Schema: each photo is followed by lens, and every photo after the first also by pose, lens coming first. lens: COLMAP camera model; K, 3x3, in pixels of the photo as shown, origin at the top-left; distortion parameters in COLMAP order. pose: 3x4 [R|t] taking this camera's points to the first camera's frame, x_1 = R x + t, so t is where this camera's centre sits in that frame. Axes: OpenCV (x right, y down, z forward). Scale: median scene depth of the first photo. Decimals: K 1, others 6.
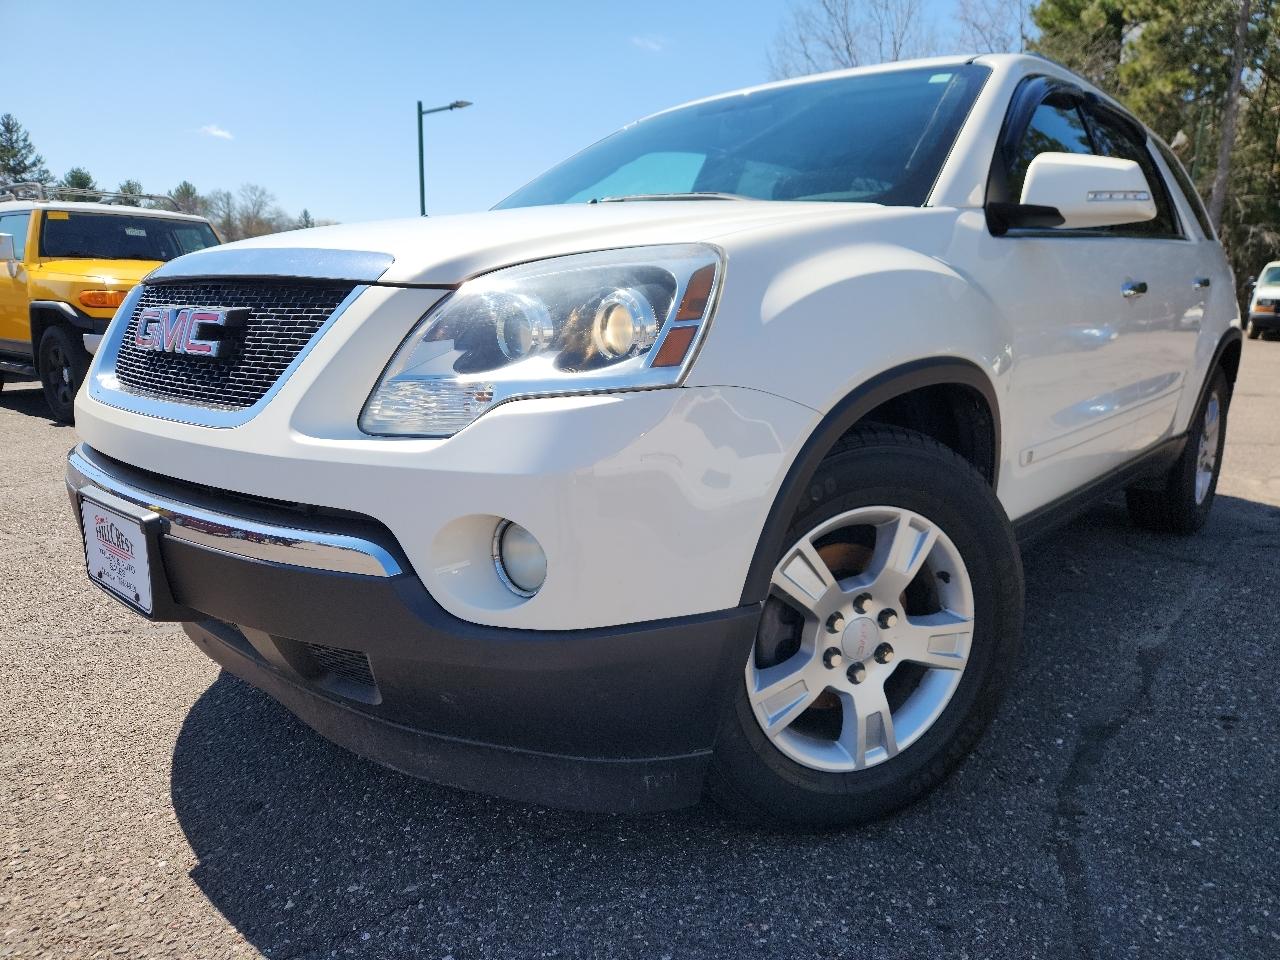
lens RADIAL K [[878.9, 0, 639.8], [0, 878.9, 478.8], [0, 0, 1]] dist [0.066447, -0.067262]
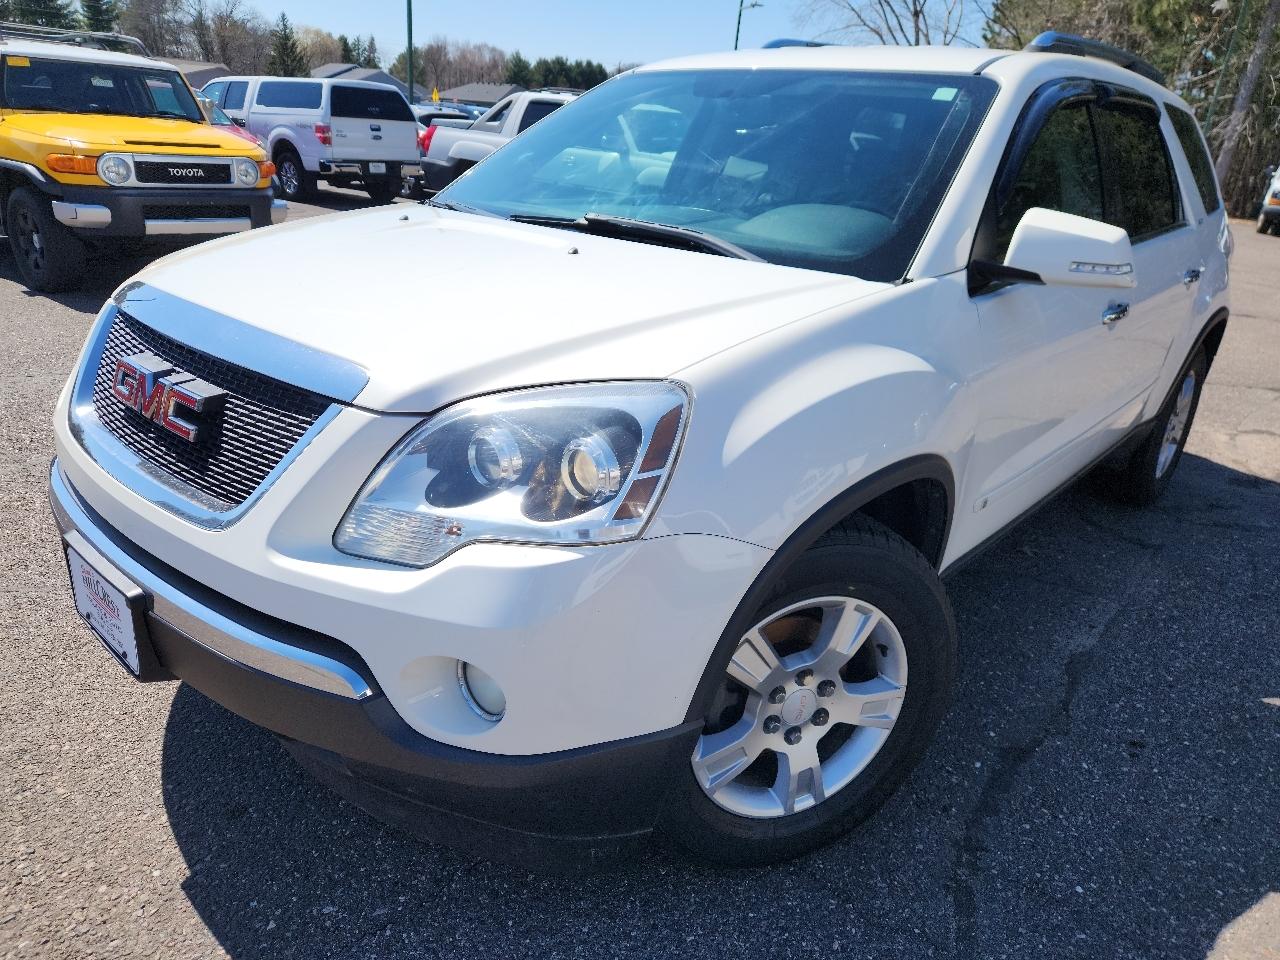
lens RADIAL K [[880.6, 0, 638.1], [0, 880.6, 480.6], [0, 0, 1]] dist [0.060517, -0.059371]
pose [[0.998229, 0.055893, 0.020378, 0.014433], [-0.058523, 0.984135, 0.167493, -0.265619], [-0.010693, -0.168389, 0.985663, -0.022845]]
